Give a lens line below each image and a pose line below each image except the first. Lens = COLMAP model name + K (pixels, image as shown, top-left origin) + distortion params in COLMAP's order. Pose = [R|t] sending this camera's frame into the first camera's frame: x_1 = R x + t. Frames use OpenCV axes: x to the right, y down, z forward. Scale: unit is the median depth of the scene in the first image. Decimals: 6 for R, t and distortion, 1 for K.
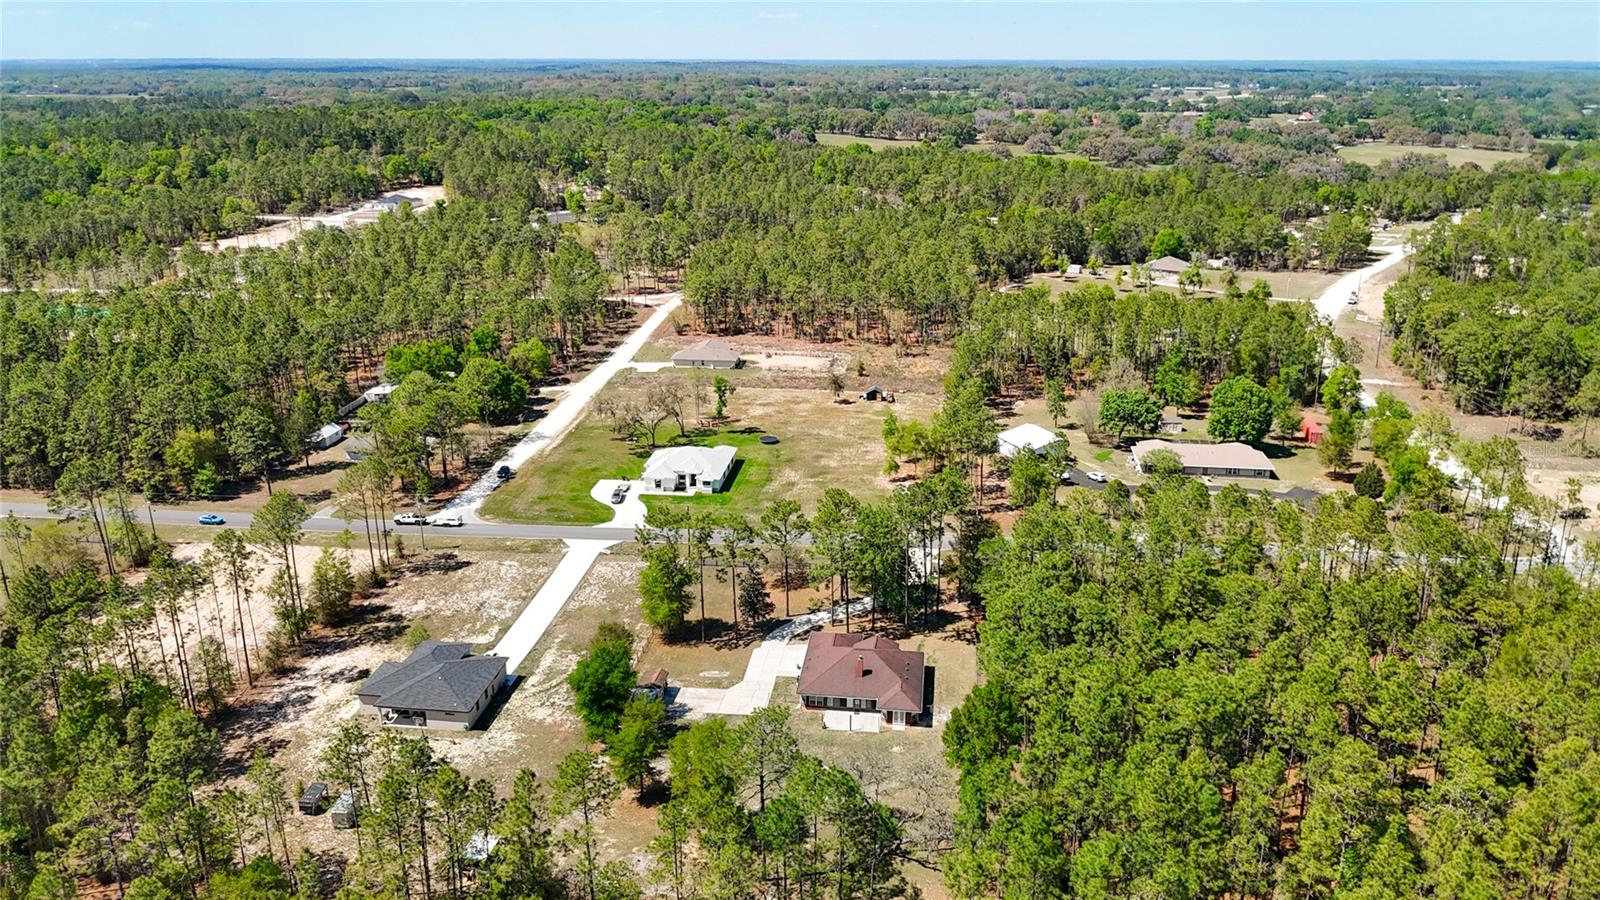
lens RADIAL K [[1189.6, 0, 800.0], [0, 1189.6, 450.0], [0, 0, 1]] dist [0.053002, -0.104433]
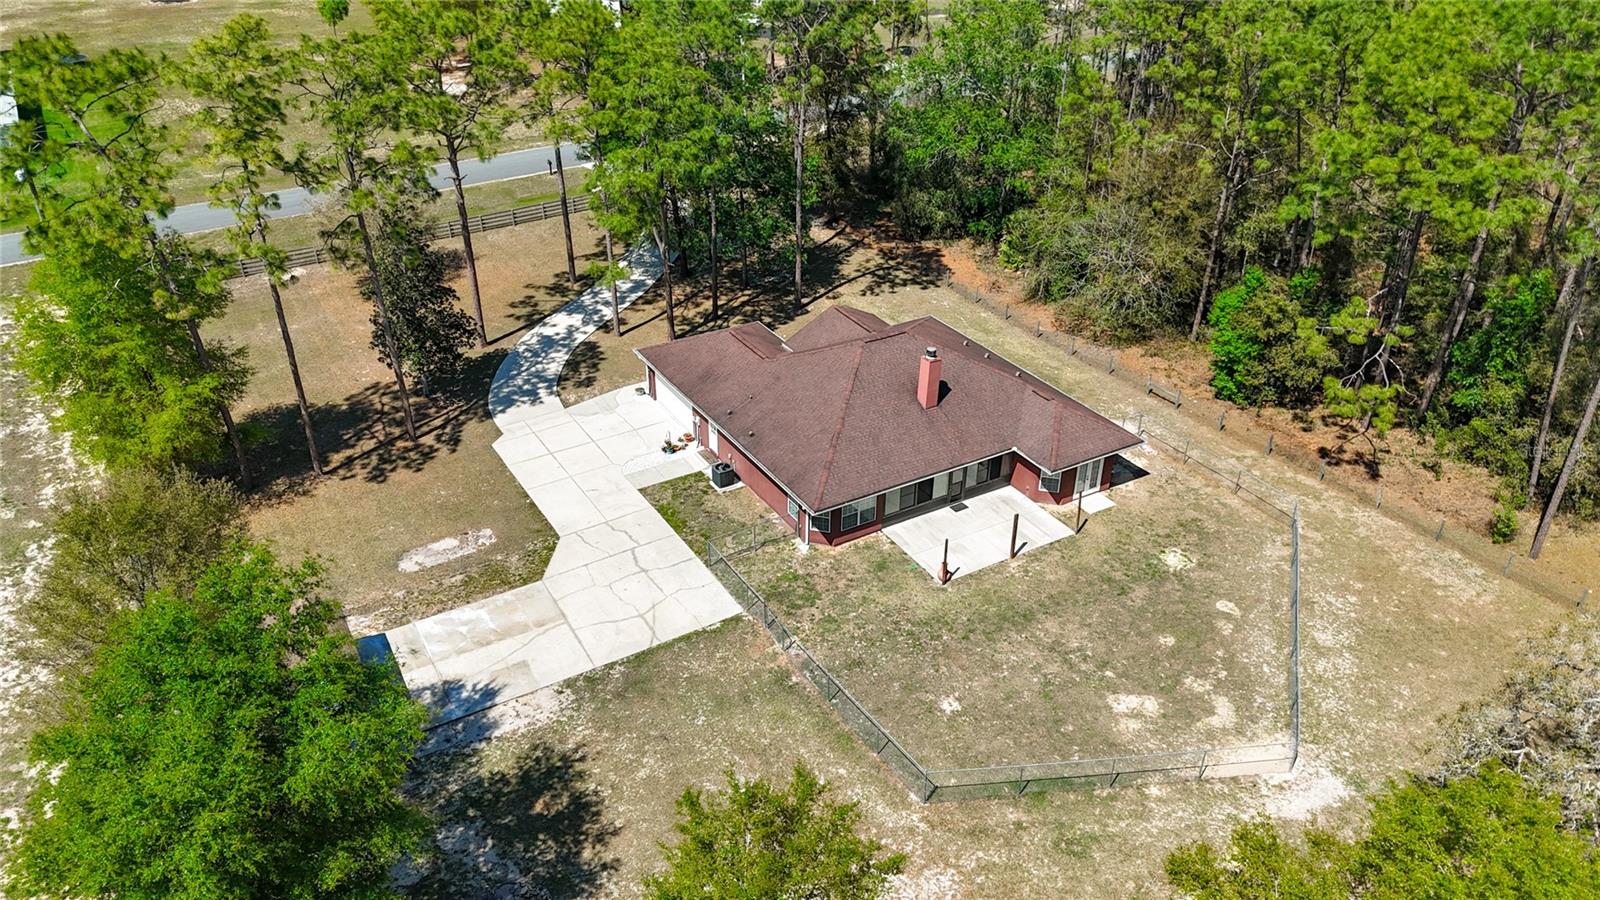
lens RADIAL K [[1189.6, 0, 800.0], [0, 1189.6, 450.0], [0, 0, 1]] dist [0.053002, -0.104433]
pose [[0.787240, -0.301307, 0.538022, -0.111937], [0.181963, 0.947153, 0.264181, 0.069394], [-0.589189, -0.110073, 0.800463, 0.495355]]
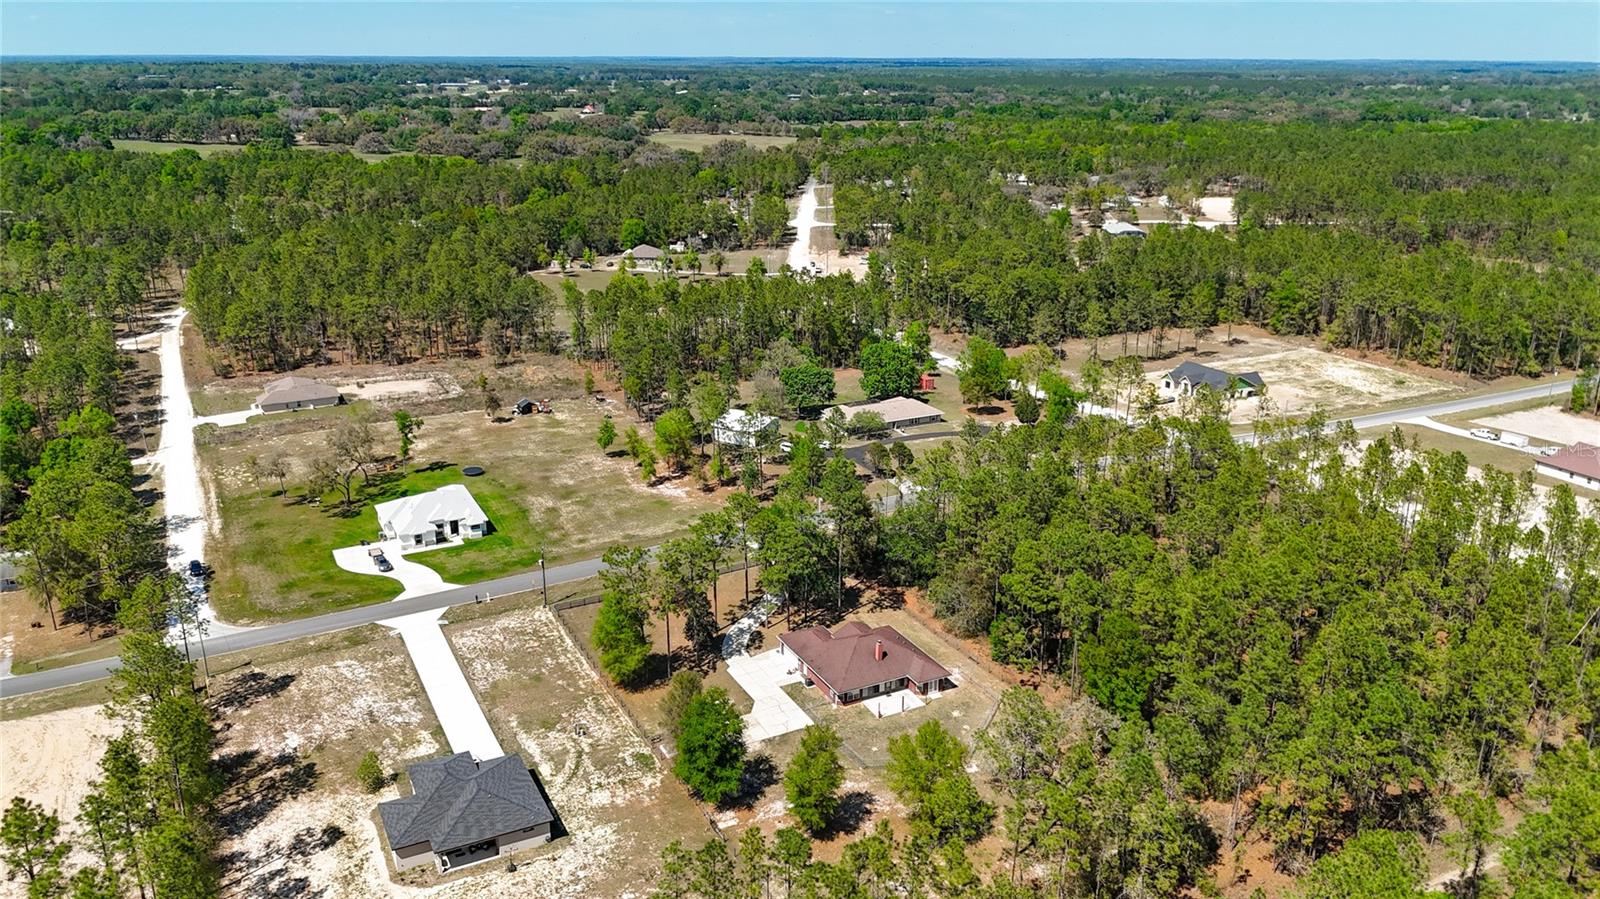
lens RADIAL K [[1189.6, 0, 800.0], [0, 1189.6, 449.5], [0, 0, 1]] dist [0.053002, -0.104433]
pose [[0.828088, -0.171672, 0.533666, -0.344310], [0.170284, 0.984006, 0.052310, -0.034334], [-0.534110, 0.047557, 0.844076, 0.112659]]
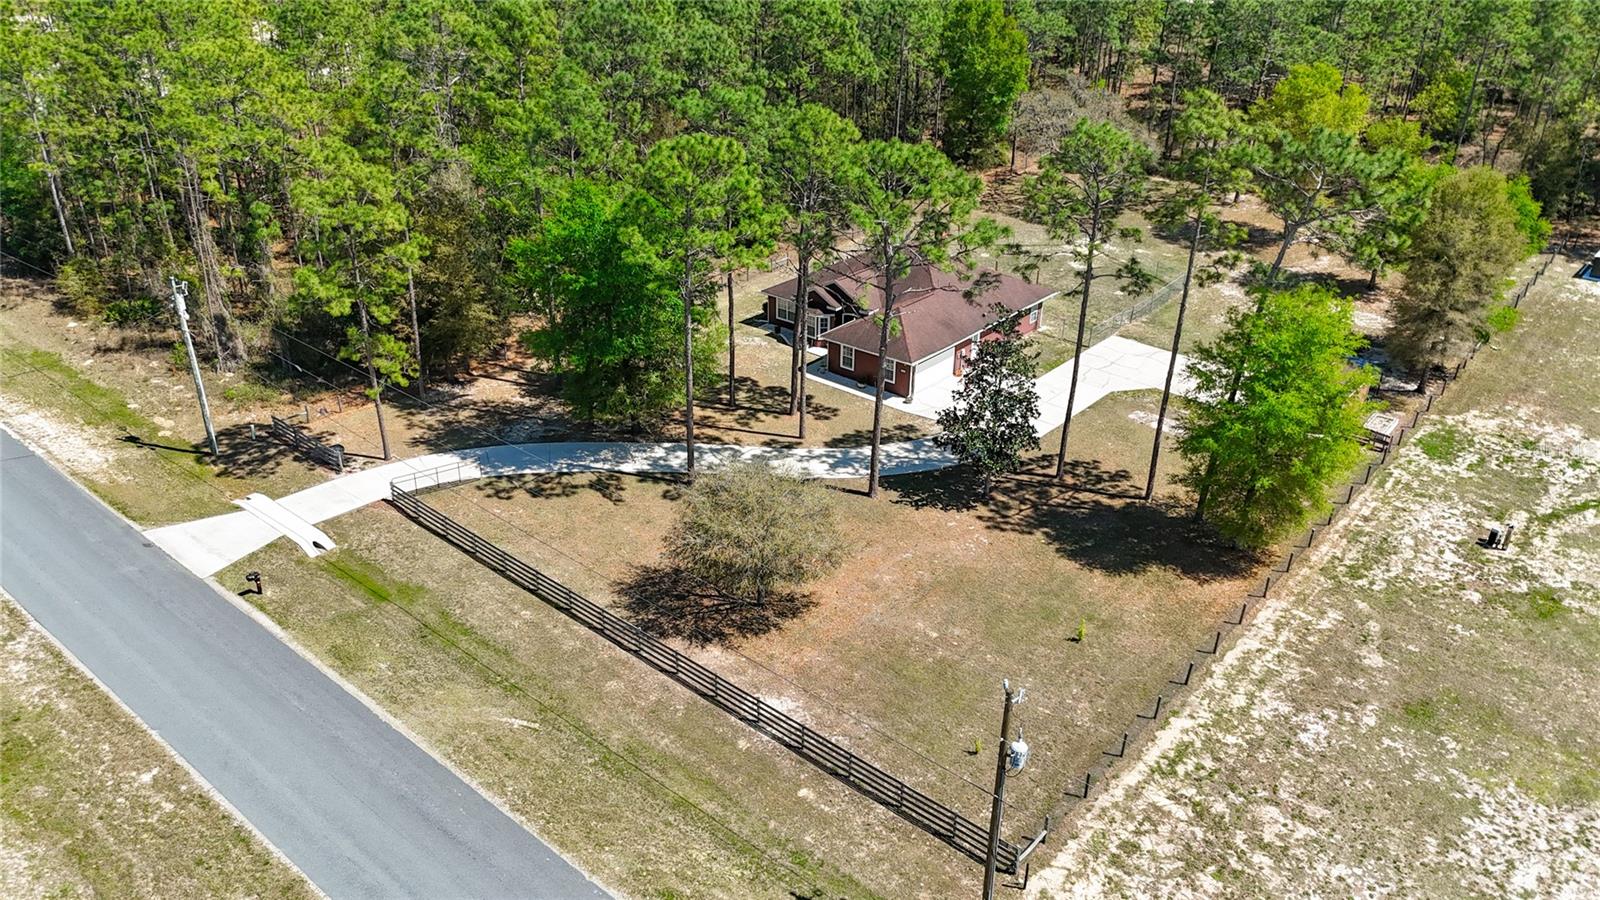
lens RADIAL K [[1189.6, 0, 800.0], [0, 1189.6, 450.0], [0, 0, 1]] dist [0.053002, -0.104433]
pose [[-0.838805, -0.255141, 0.480947, -0.121577], [0.158176, 0.731079, 0.663705, -0.078124], [-0.520949, 0.632793, -0.572875, 0.924905]]
